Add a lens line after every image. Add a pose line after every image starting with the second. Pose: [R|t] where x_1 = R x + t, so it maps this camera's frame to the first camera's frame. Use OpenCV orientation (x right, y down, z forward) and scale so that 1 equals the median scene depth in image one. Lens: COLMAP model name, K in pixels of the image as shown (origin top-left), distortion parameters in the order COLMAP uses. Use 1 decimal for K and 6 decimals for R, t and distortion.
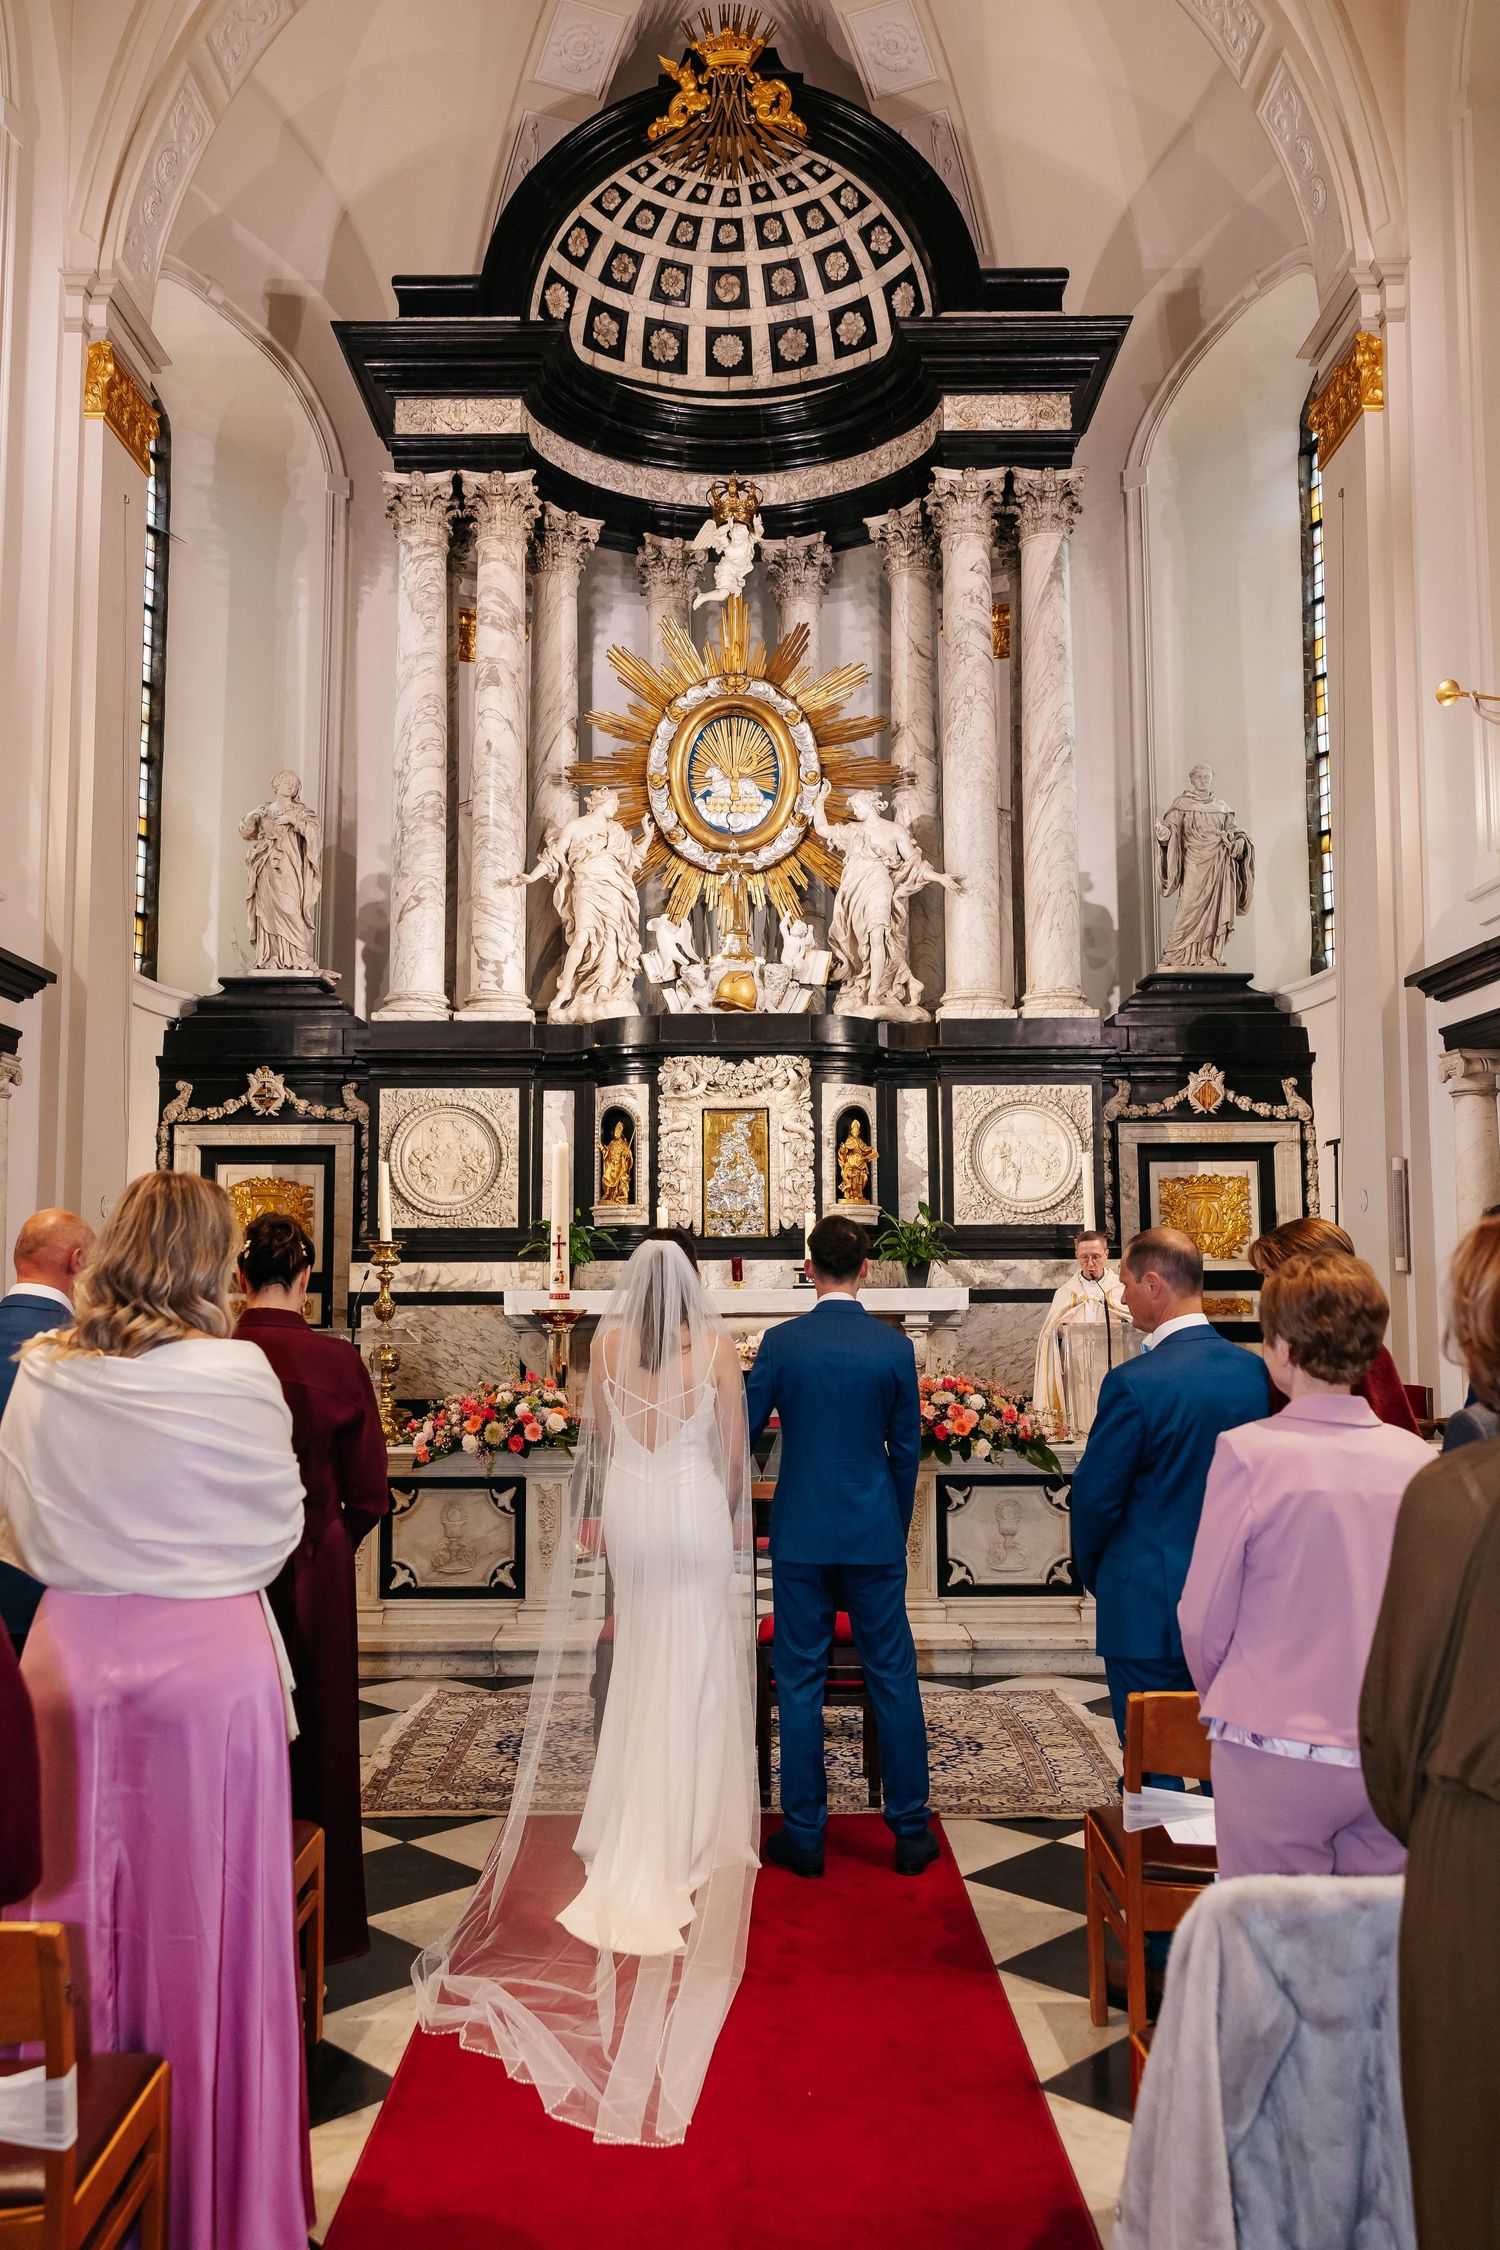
lens RADIAL K [[1849.3, 0, 715.8], [0, 1849.3, 1134.1], [0, 0, 1]] dist [0.009409, 0.002749]
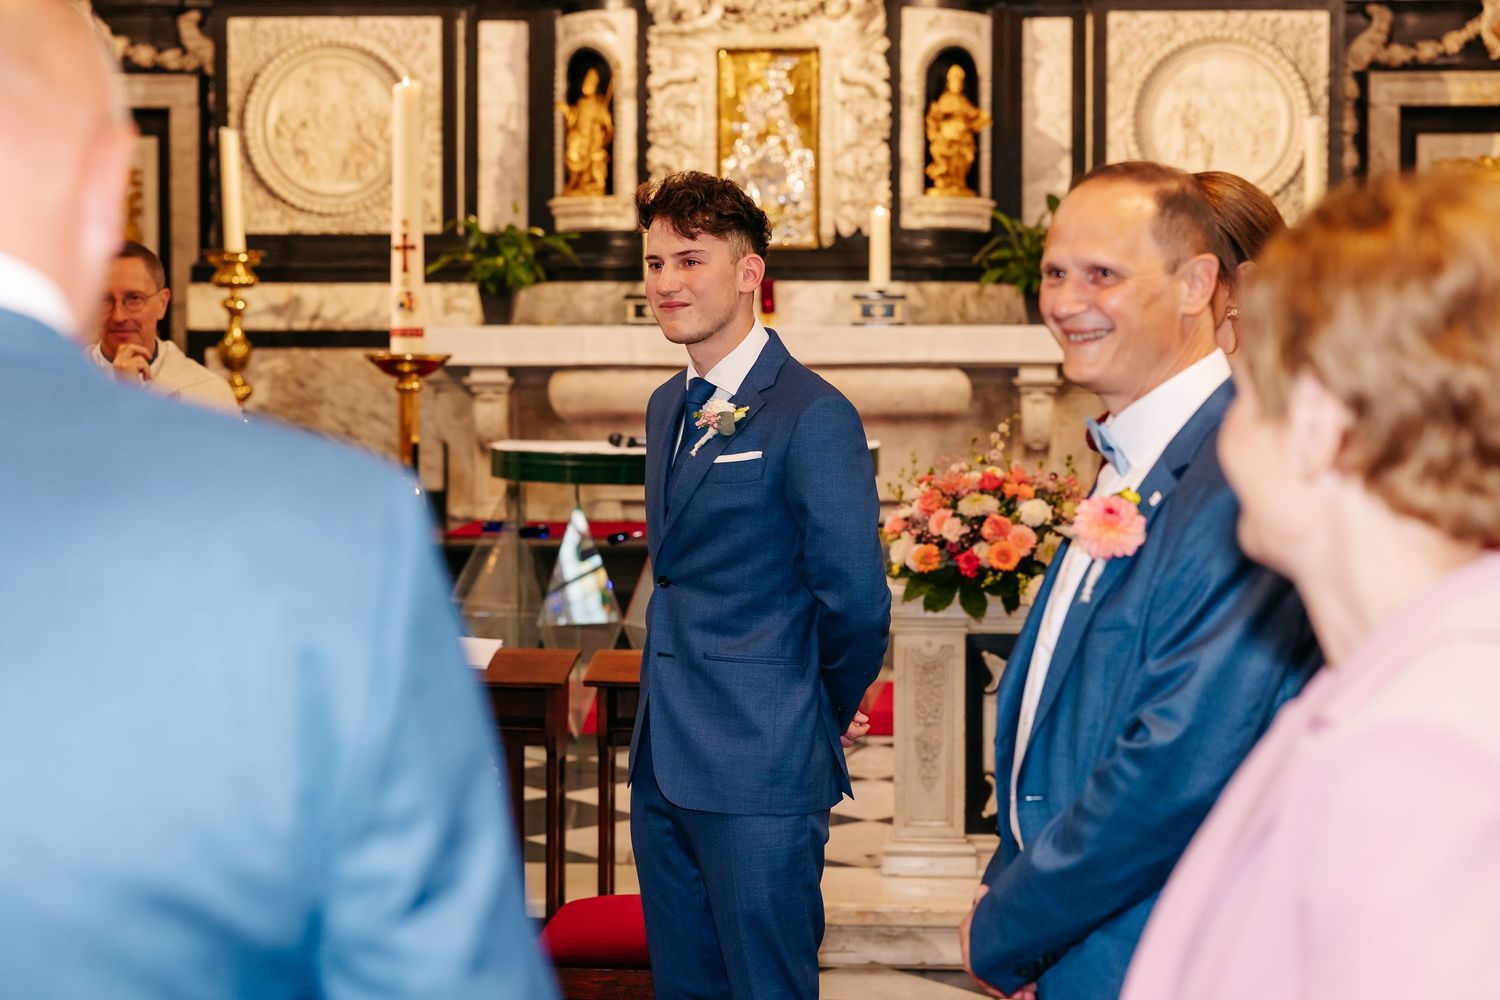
lens RADIAL K [[2531.3, 0, 738.4], [0, 2531.3, 427.1], [0, 0, 1]] dist [-0.002810, 0.000000]
pose [[0.998648, 0.007559, -0.051430, 0.045788], [-0.001354, 0.992816, 0.119645, 0.011450], [0.051965, -0.119413, 0.991484, 0.105396]]
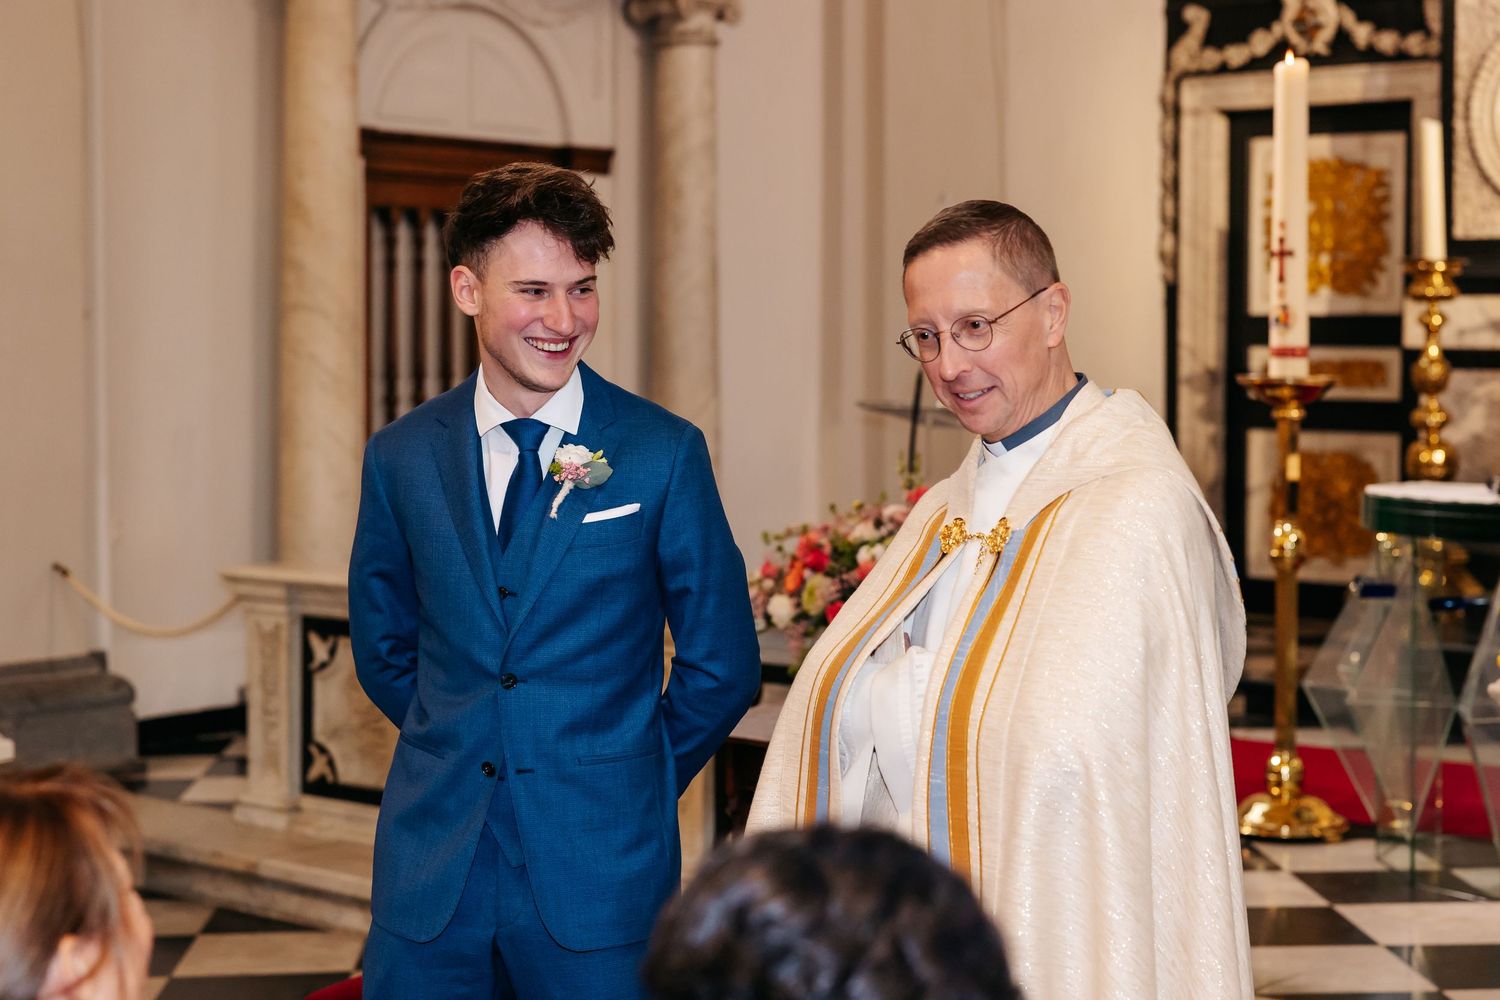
lens RADIAL K [[2711.6, 0, 752.1], [0, 2711.6, 497.6], [0, 0, 1]] dist [-0.068770, 0.000000]
pose [[0.761662, 0.044505, -0.646444, 0.201555], [0.045863, 0.991434, 0.122295, 0.017993], [0.646349, -0.122795, 0.753097, 0.209425]]
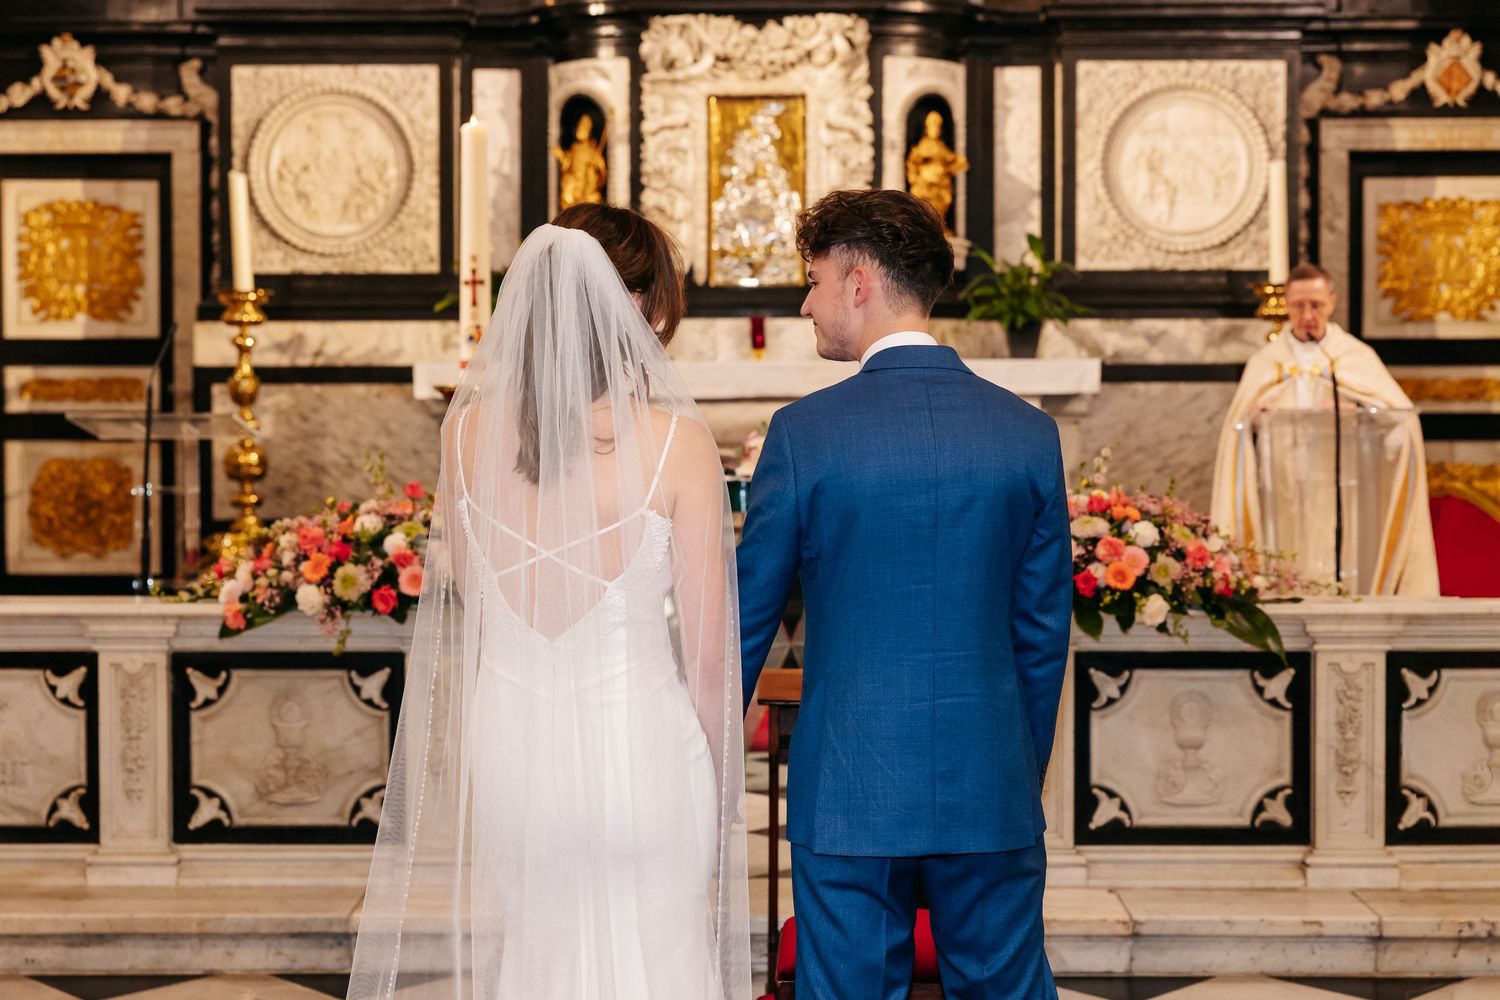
lens RADIAL K [[2391.4, 0, 701.5], [0, 2391.4, 453.1], [0, 0, 1]] dist [0.000444, 0.000000]
pose [[0.999887, 0.002923, -0.014765, 0.003824], [-0.001192, 0.993262, 0.115883, 0.014425], [0.015004, -0.115852, 0.993153, 0.115136]]
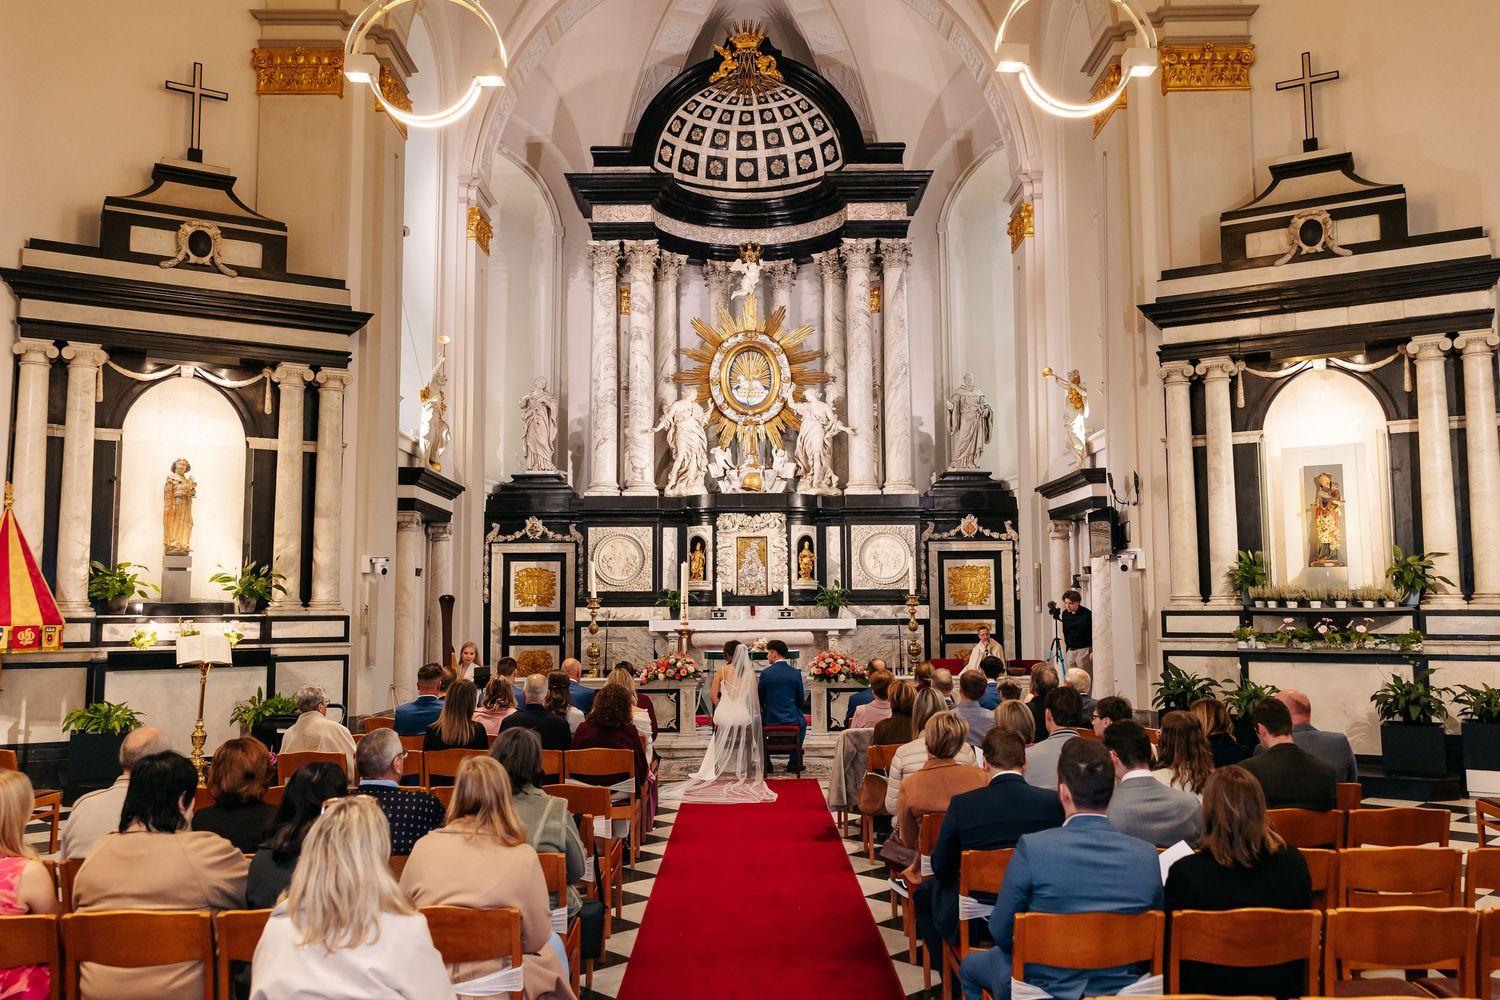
lens RADIAL K [[1232.8, 0, 727.5], [0, 1232.8, 503.2], [0, 0, 1]] dist [0.009409, 0.002749]
pose [[0.999986, -0.002693, -0.004461, -0.011386], [0.002667, 0.999980, -0.005752, -0.044643], [0.004476, 0.005740, 0.999974, -0.454672]]
